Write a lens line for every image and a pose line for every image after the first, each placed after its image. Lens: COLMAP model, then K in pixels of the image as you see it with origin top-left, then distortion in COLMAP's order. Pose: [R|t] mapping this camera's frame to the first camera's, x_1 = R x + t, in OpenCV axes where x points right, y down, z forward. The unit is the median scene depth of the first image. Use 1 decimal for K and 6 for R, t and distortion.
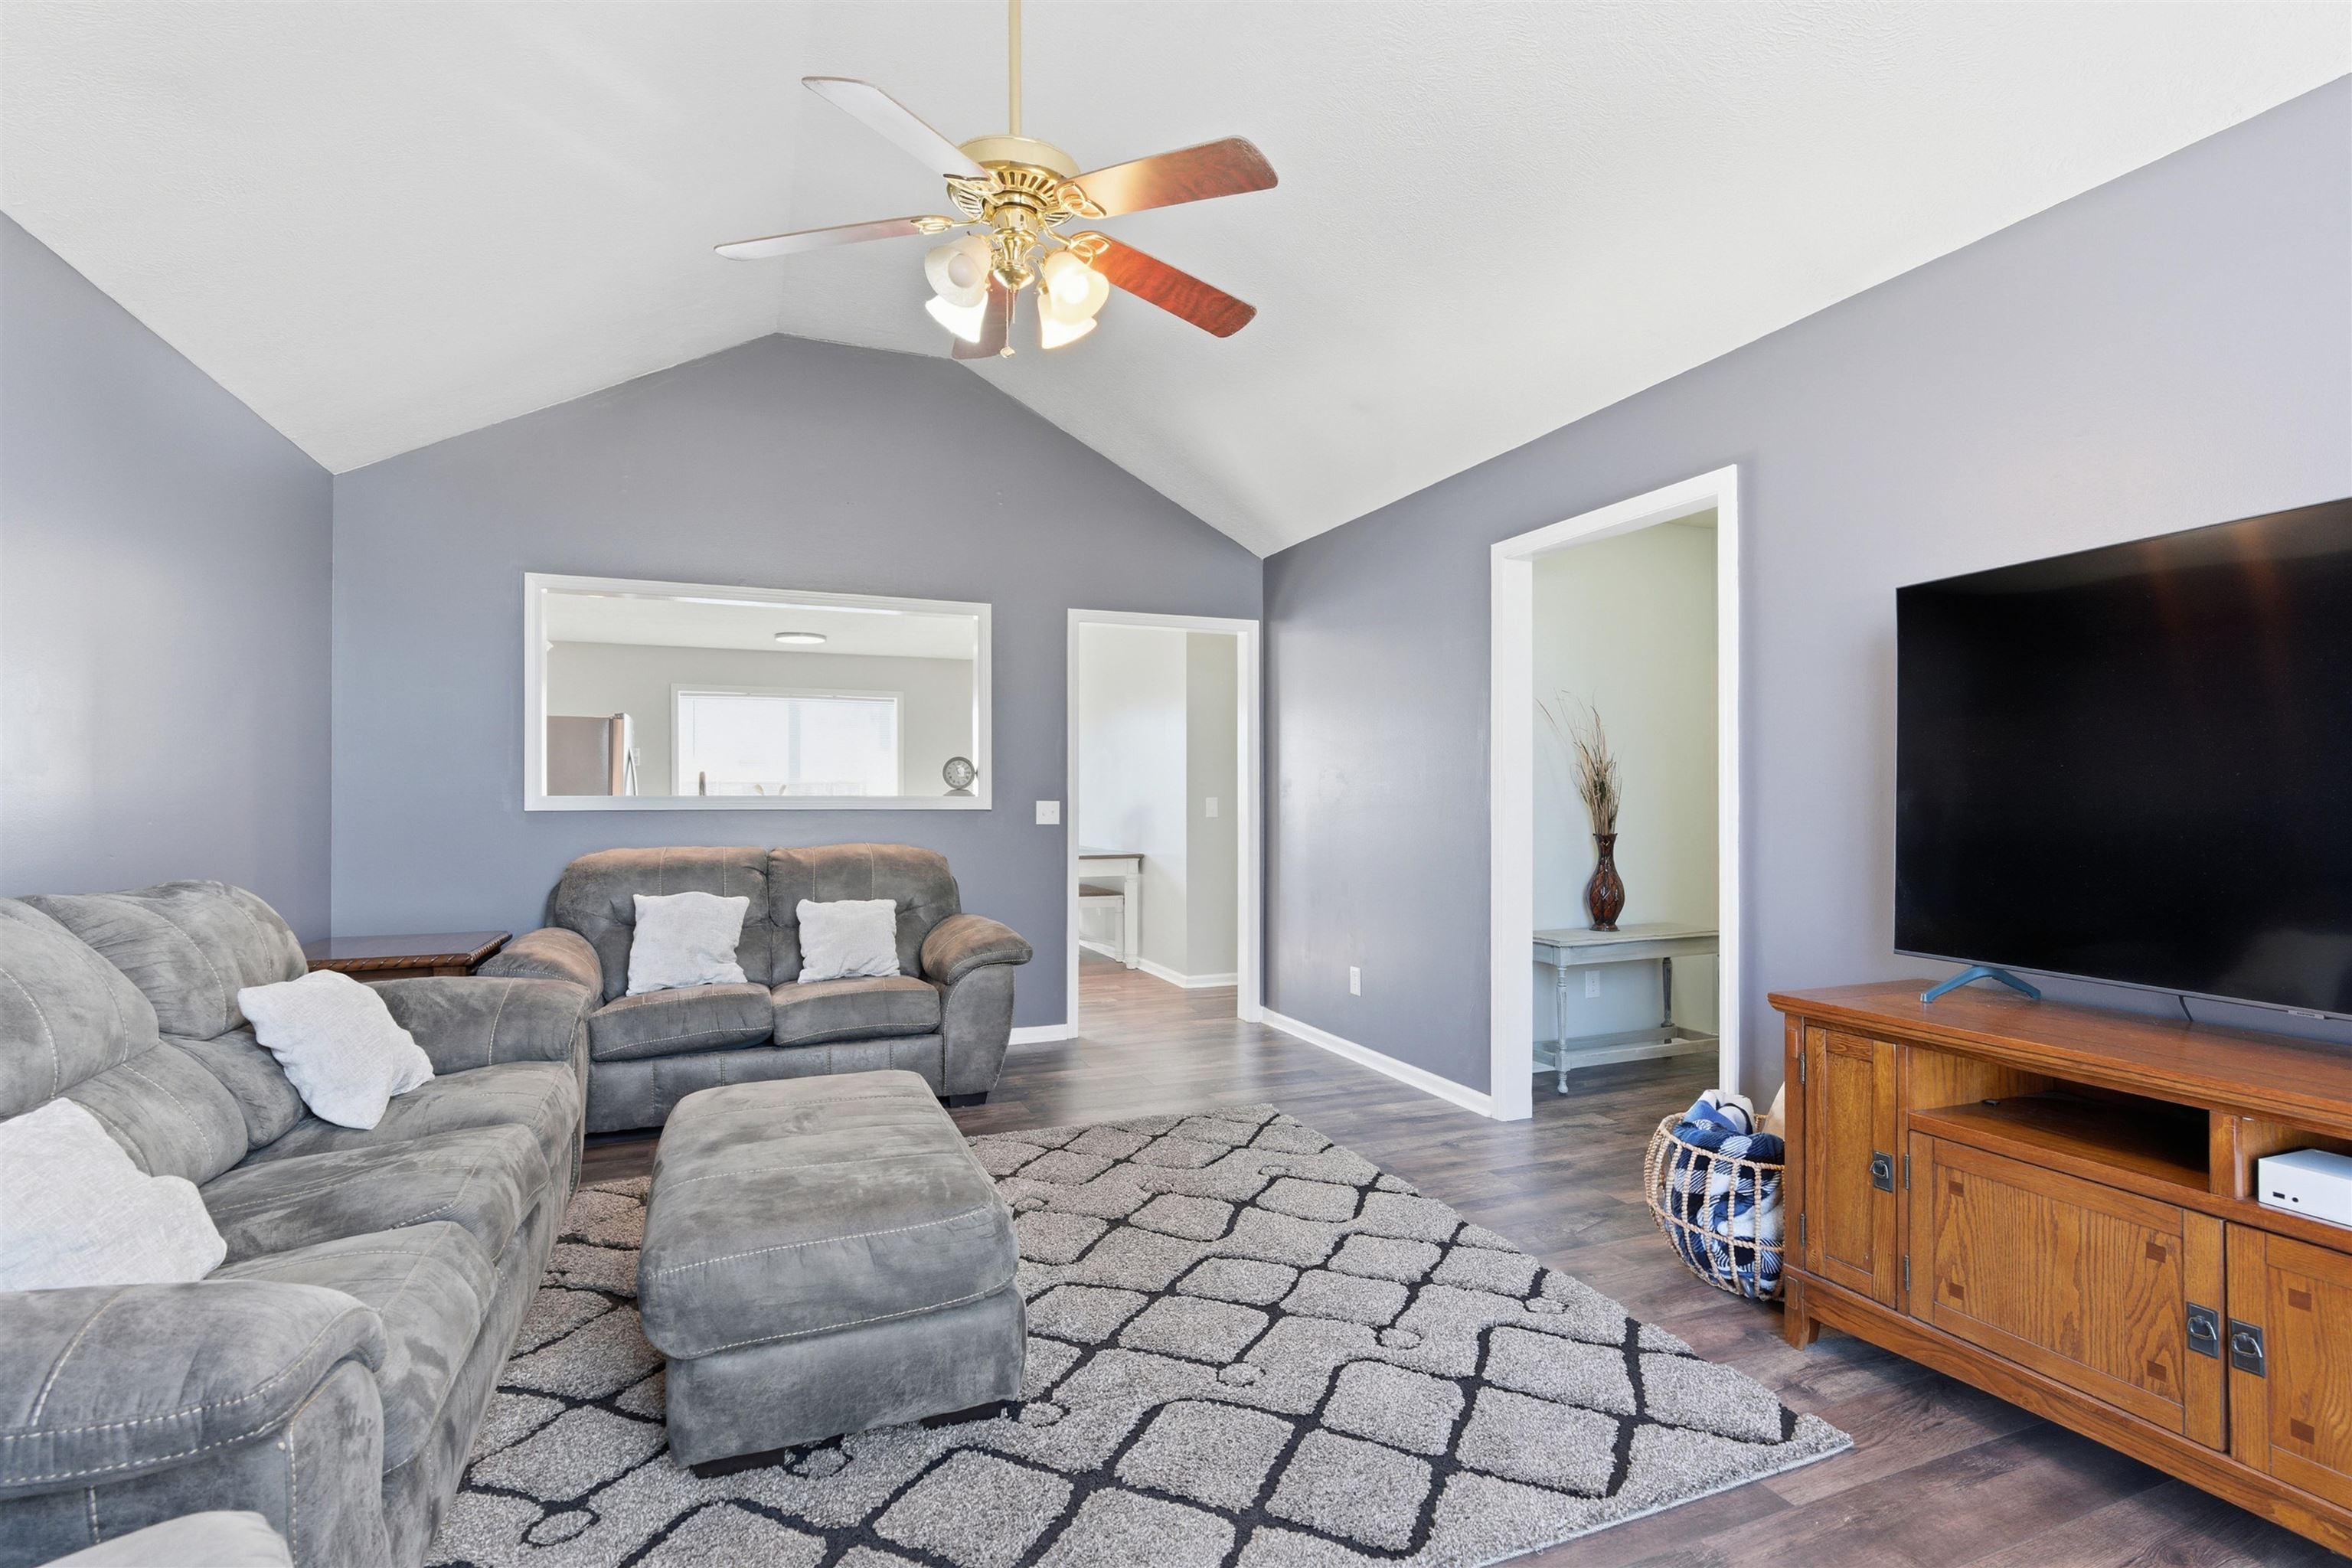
lens RADIAL K [[1062.1, 0, 1166.9], [0, 1062.1, 775.9], [0, 0, 1]] dist [0.001517, -0.000241]
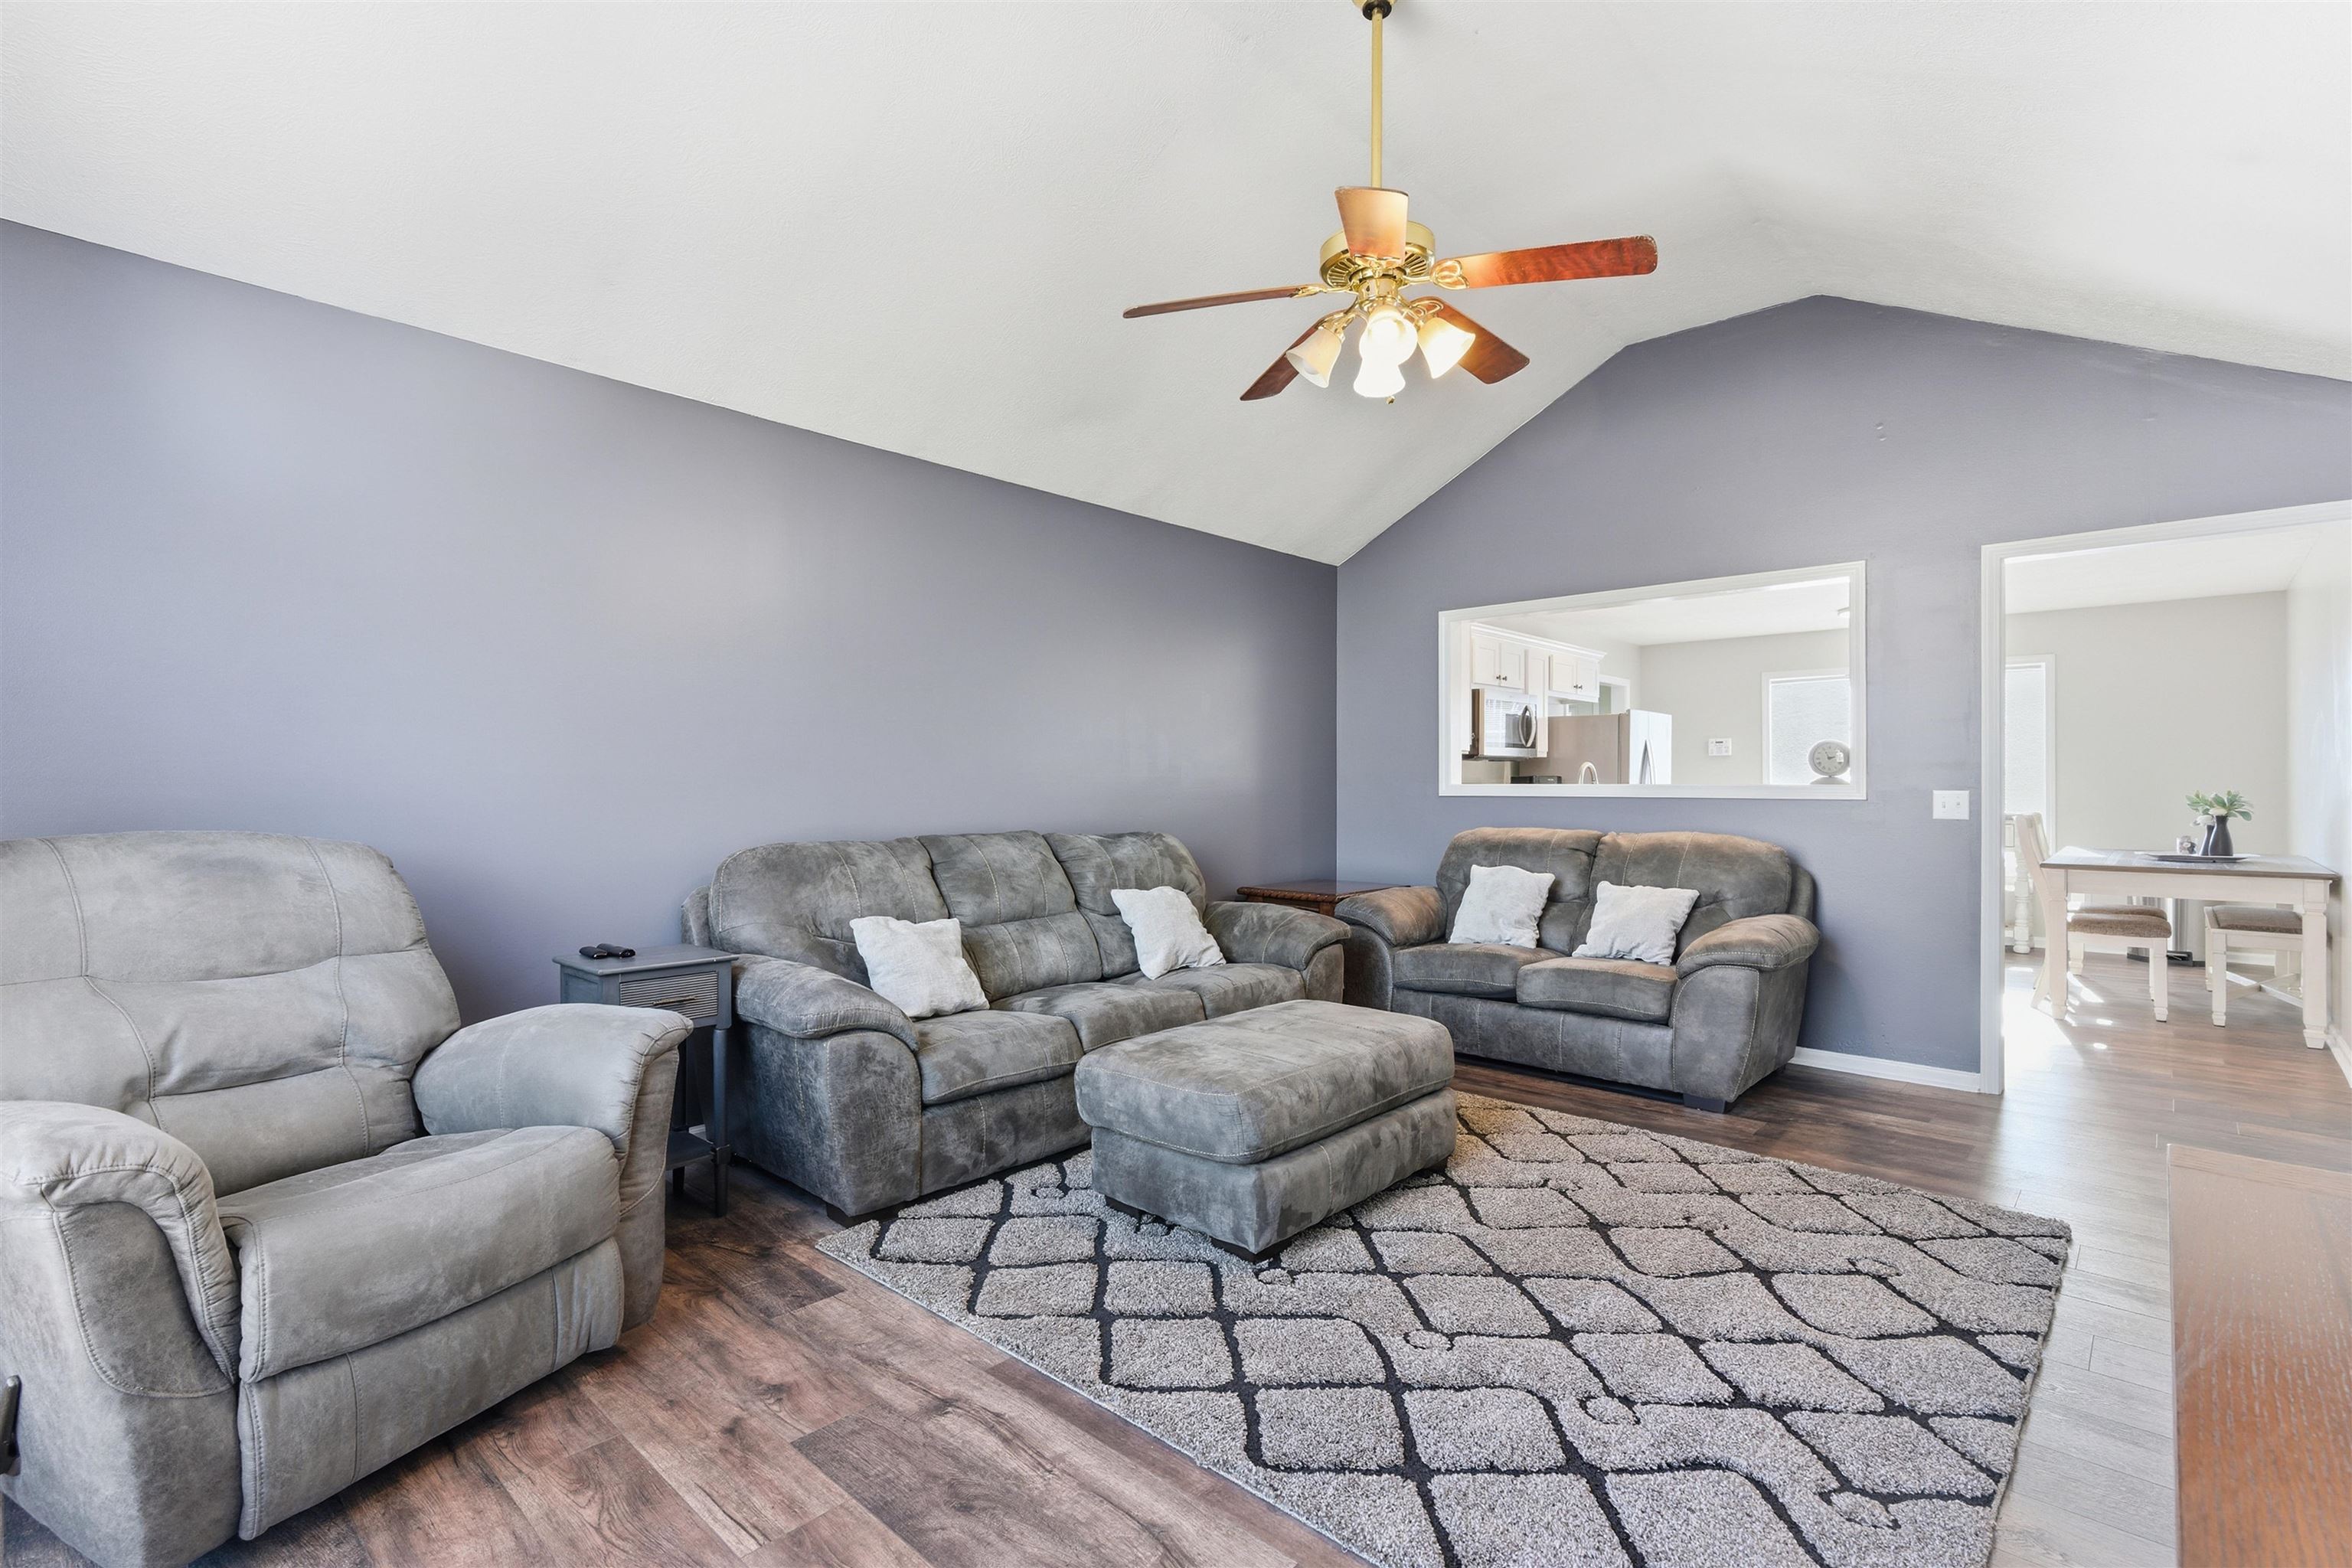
lens RADIAL K [[1072.4, 0, 1218.8], [0, 1072.4, 780.9], [0, 0, 1]] dist [0.000718, 0.000053]
pose [[0.452757, -0.000736, -0.891633, 0.493462], [0.017546, 0.999813, 0.008085, -0.000092], [0.891461, -0.019305, 0.452686, 0.186872]]
